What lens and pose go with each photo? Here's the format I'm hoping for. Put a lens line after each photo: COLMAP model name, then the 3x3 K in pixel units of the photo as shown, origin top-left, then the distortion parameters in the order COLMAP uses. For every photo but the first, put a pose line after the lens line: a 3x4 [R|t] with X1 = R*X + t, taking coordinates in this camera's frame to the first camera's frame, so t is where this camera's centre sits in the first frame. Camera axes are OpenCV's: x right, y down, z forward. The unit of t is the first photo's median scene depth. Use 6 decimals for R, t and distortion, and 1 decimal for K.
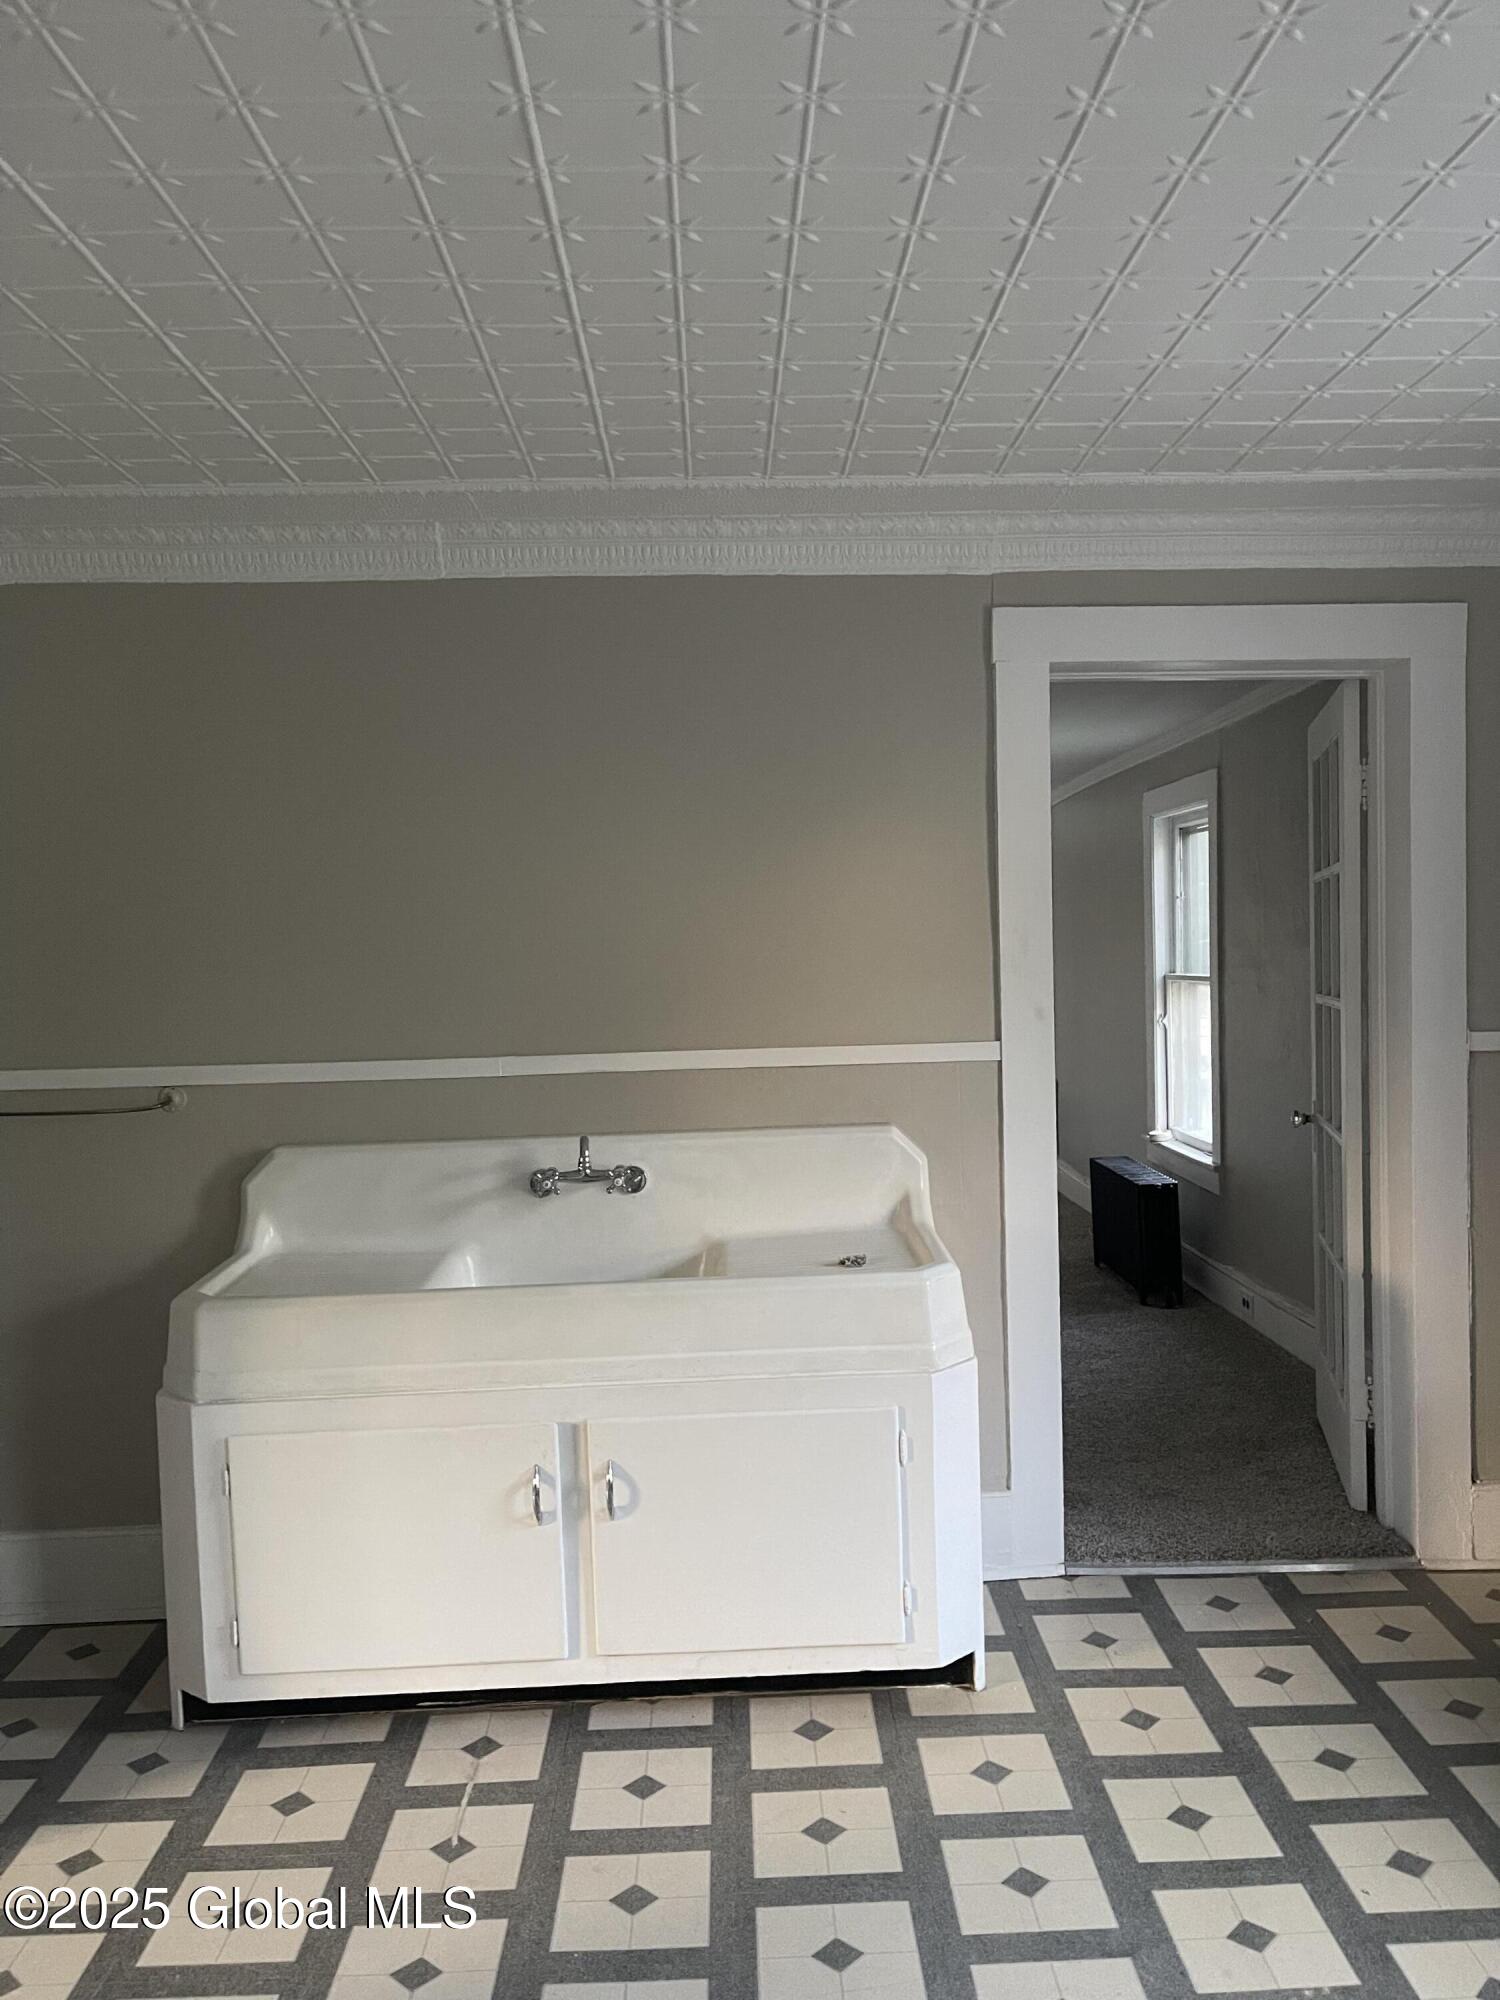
lens RADIAL K [[1496.7, 0, 756.3], [0, 1496.7, 994.6], [0, 0, 1]] dist [0.070215, -0.098405]
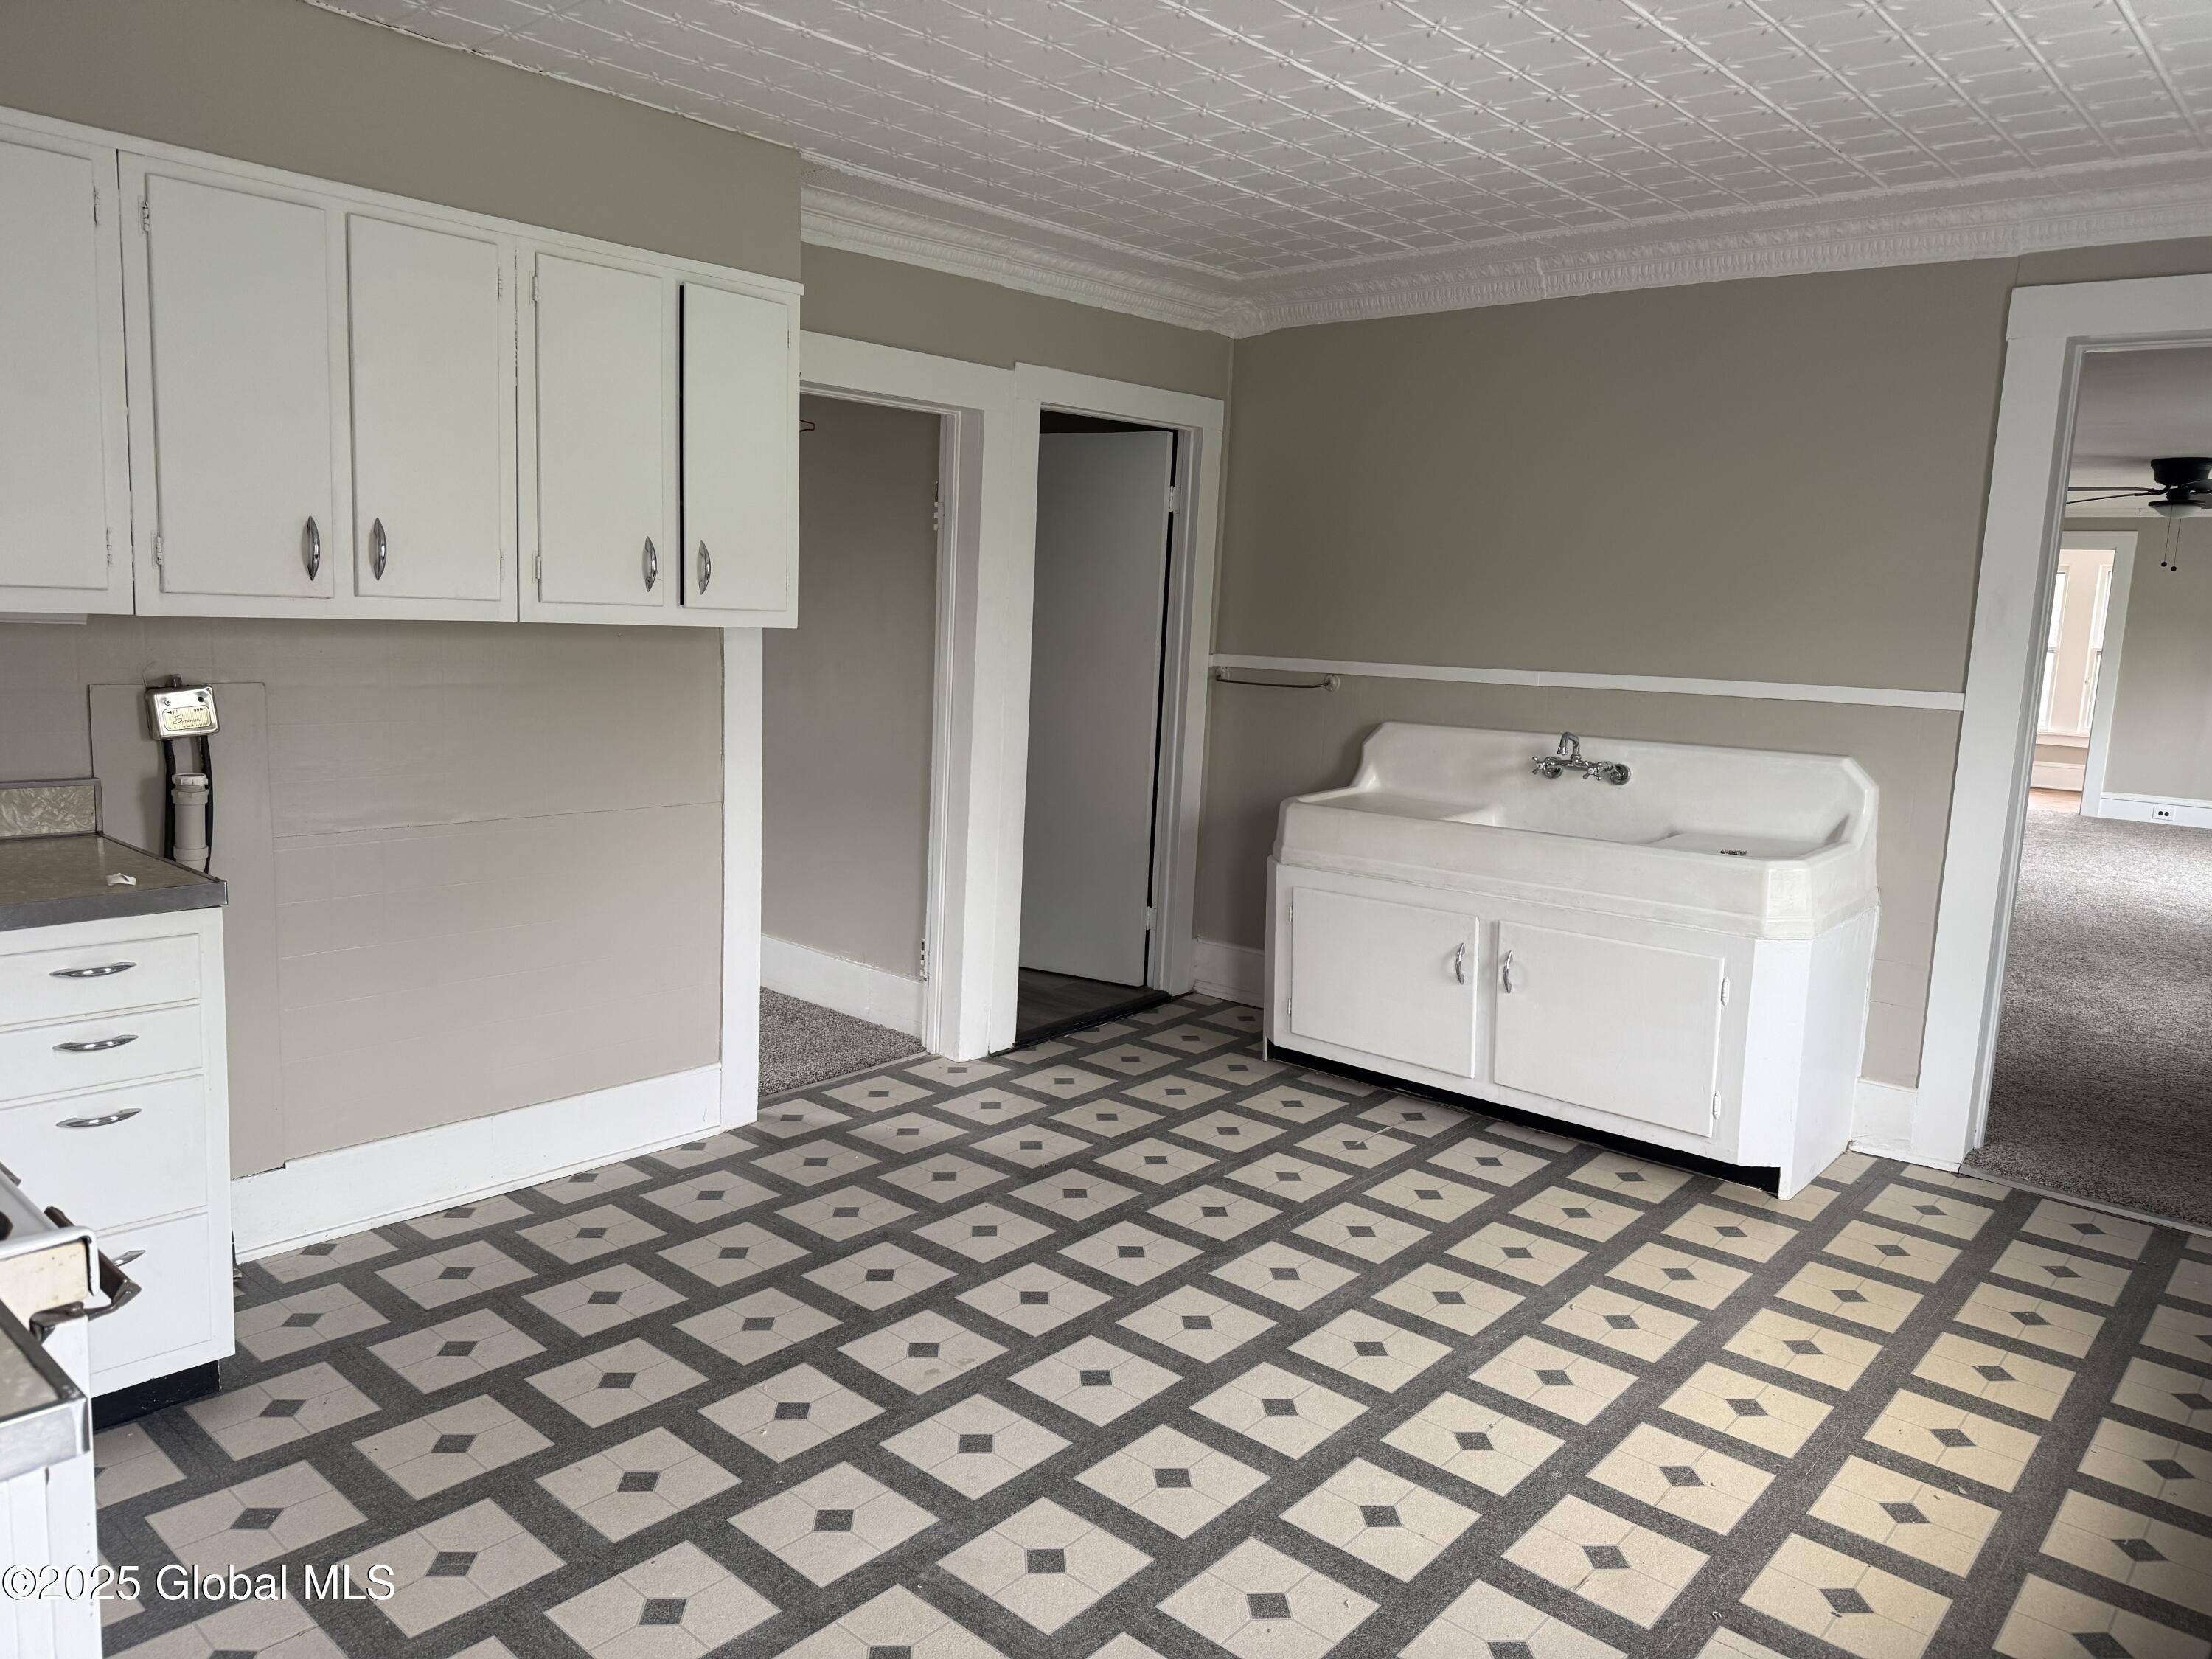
lens RADIAL K [[1529.5, 0, 1105.2], [0, 1529.5, 821.7], [0, 0, 1]] dist [0.107143, -0.182209]
pose [[0.725743, 0.146137, -0.672266, 0.560758], [-0.069676, 0.987767, 0.139503, 0.010498], [0.684429, -0.054402, 0.727047, -0.302367]]
